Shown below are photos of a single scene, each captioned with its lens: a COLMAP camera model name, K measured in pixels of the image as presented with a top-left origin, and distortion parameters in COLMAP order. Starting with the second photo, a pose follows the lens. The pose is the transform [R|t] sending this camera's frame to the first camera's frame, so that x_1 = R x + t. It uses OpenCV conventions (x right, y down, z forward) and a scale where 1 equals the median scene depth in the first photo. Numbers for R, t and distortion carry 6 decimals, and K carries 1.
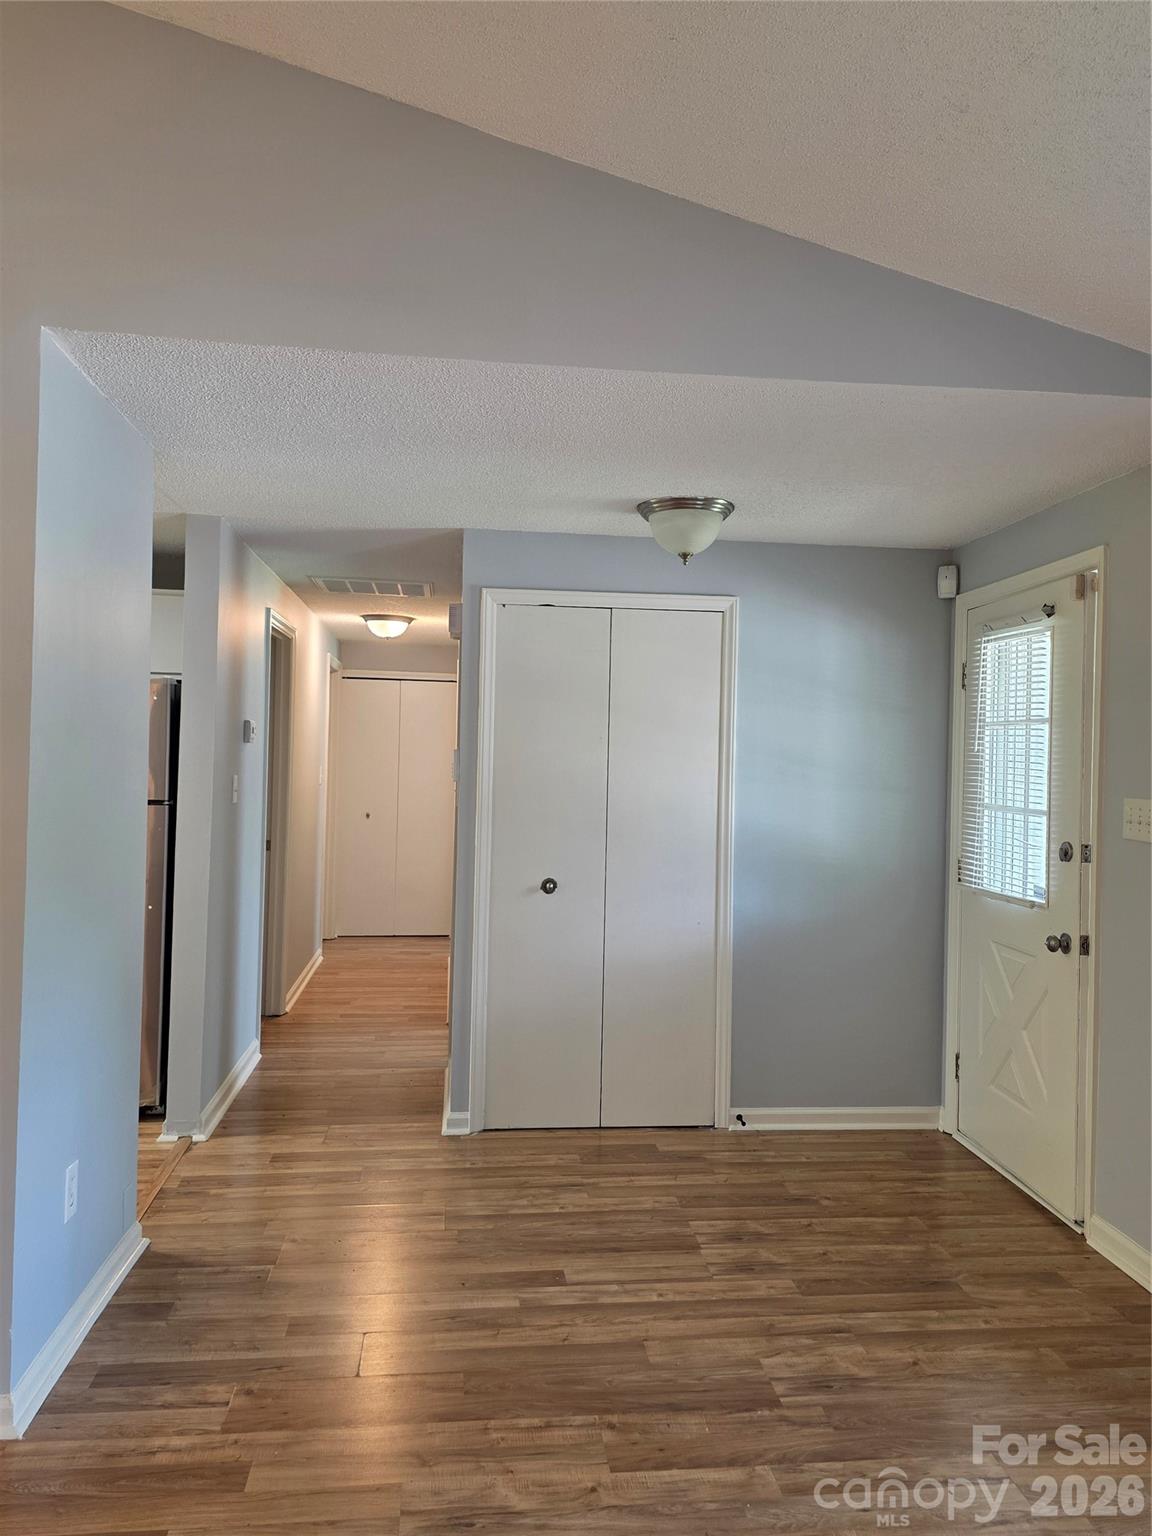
lens RADIAL K [[1129.4, 0, 586.6], [0, 1129.4, 768.1], [0, 0, 1]] dist [0.098560, -0.113668]
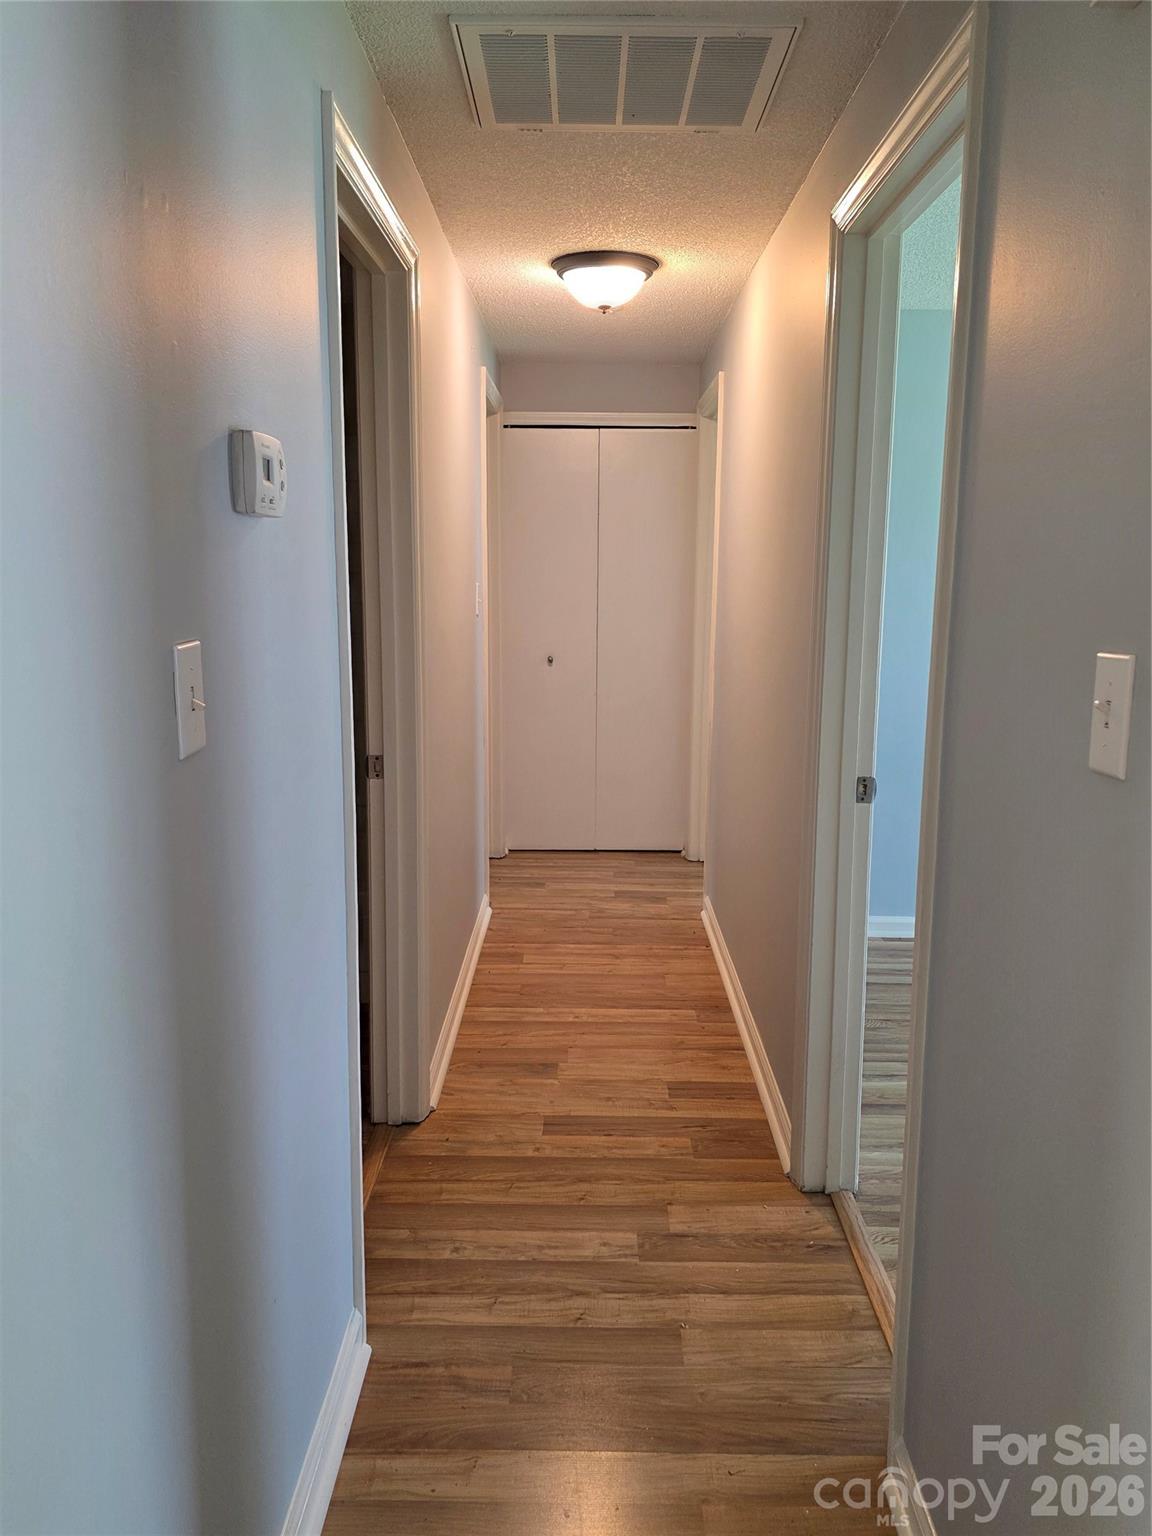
lens RADIAL K [[1129.4, 0, 586.6], [0, 1129.4, 768.1], [0, 0, 1]] dist [0.098560, -0.113668]
pose [[0.992564, 0.008925, -0.121398, -0.123296], [0.012484, 0.984586, 0.174457, -0.006323], [0.121084, -0.174675, 0.977153, 0.490698]]
